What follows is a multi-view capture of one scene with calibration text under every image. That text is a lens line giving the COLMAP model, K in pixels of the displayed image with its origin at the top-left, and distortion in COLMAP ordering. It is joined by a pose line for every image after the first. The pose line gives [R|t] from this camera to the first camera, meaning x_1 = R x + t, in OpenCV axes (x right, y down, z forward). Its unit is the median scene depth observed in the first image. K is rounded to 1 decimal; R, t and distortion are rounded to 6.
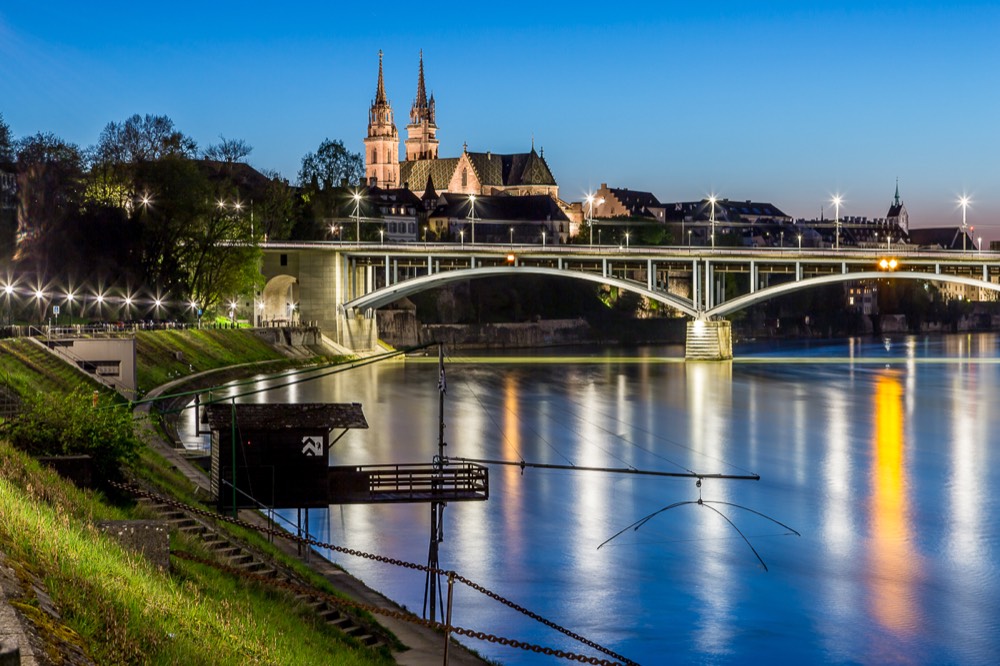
lens RADIAL K [[2250.9, 0, 497.1], [0, 2250.9, 331.8], [0, 0, 1]] dist [-0.036126, 0.000000]
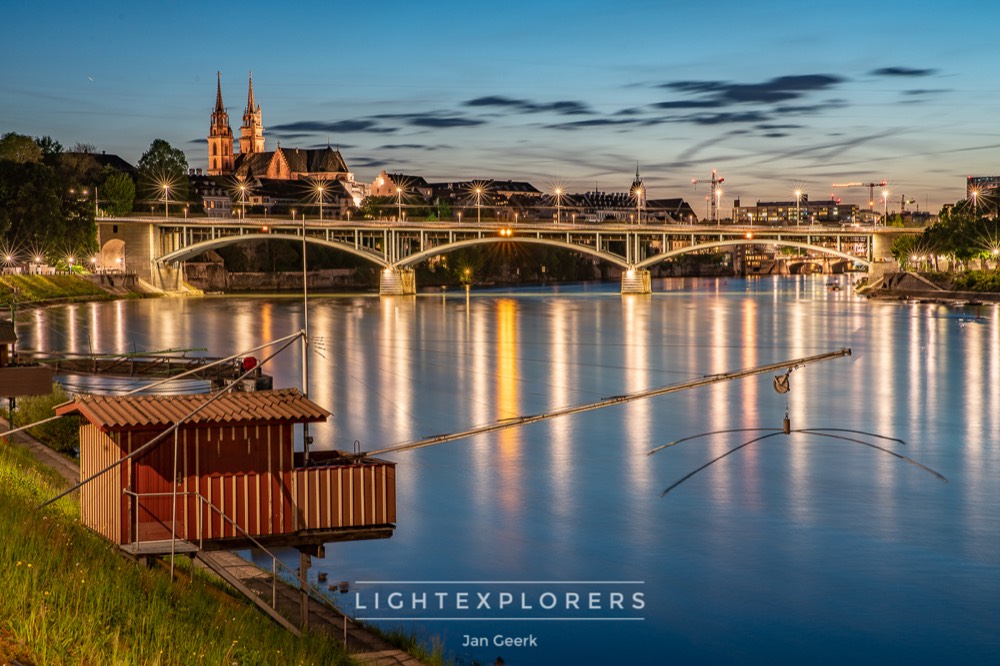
lens RADIAL K [[1898.3, 0, 495.9], [0, 1898.3, 336.9], [0, 0, 1]] dist [0.242483, 0.000000]
pose [[0.998628, -0.005903, 0.052025, 0.071544], [0.004349, 0.999542, 0.029944, 0.001976], [-0.052178, -0.029677, 0.998197, -0.223893]]
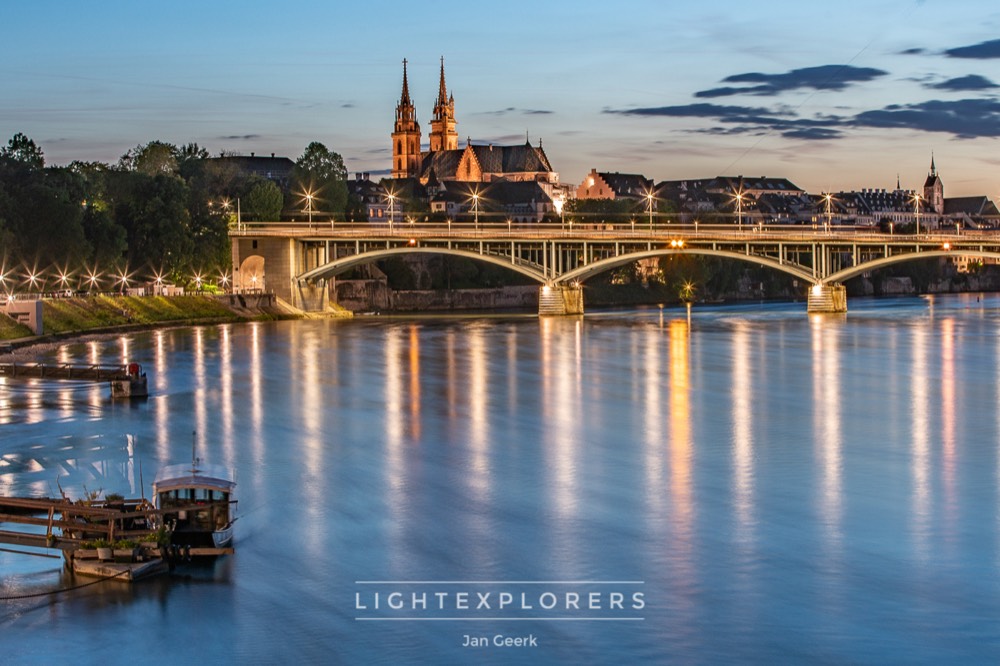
lens RADIAL K [[2450.2, 0, 500.6], [0, 2450.2, 330.9], [0, 0, 1]] dist [-0.273301, 0.000000]
pose [[0.996163, -0.008921, -0.087063, 0.142122], [0.010093, 0.999864, 0.013027, 0.001892], [0.086935, -0.013856, 0.996118, -0.355543]]
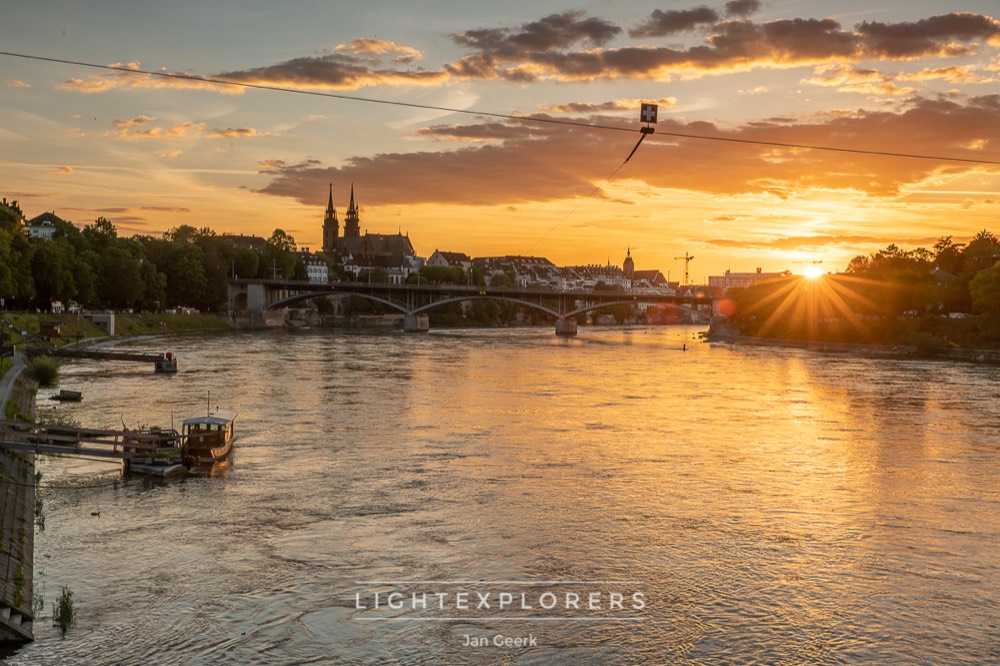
lens RADIAL K [[1381.2, 0, 475.3], [0, 1381.2, 342.6], [0, 0, 1]] dist [0.150336, 0.000000]
pose [[0.999668, 0.016273, -0.019983, 0.142908], [-0.015990, 0.999770, 0.014268, 0.001825], [0.020210, -0.013944, 0.999699, -0.359055]]
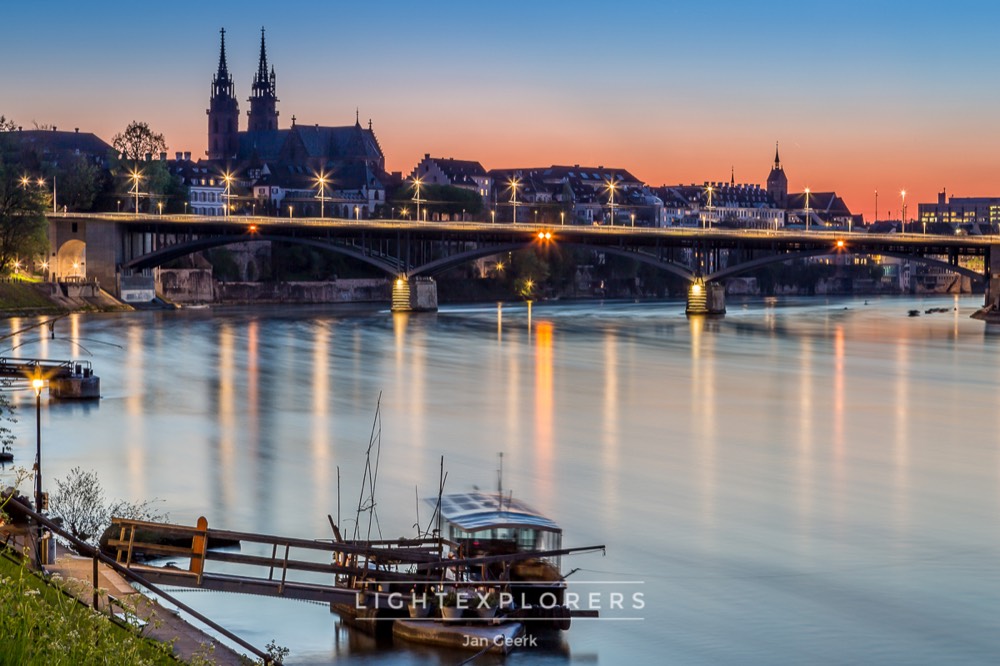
lens RADIAL K [[2602.2, 0, 505.9], [0, 2602.2, 329.8], [0, 0, 1]] dist [0.065844, 0.000000]
pose [[0.999963, 0.008365, 0.001838, 0.108836], [-0.008388, 0.999877, 0.013251, 0.002360], [-0.001727, -0.013266, 0.999911, -0.330887]]
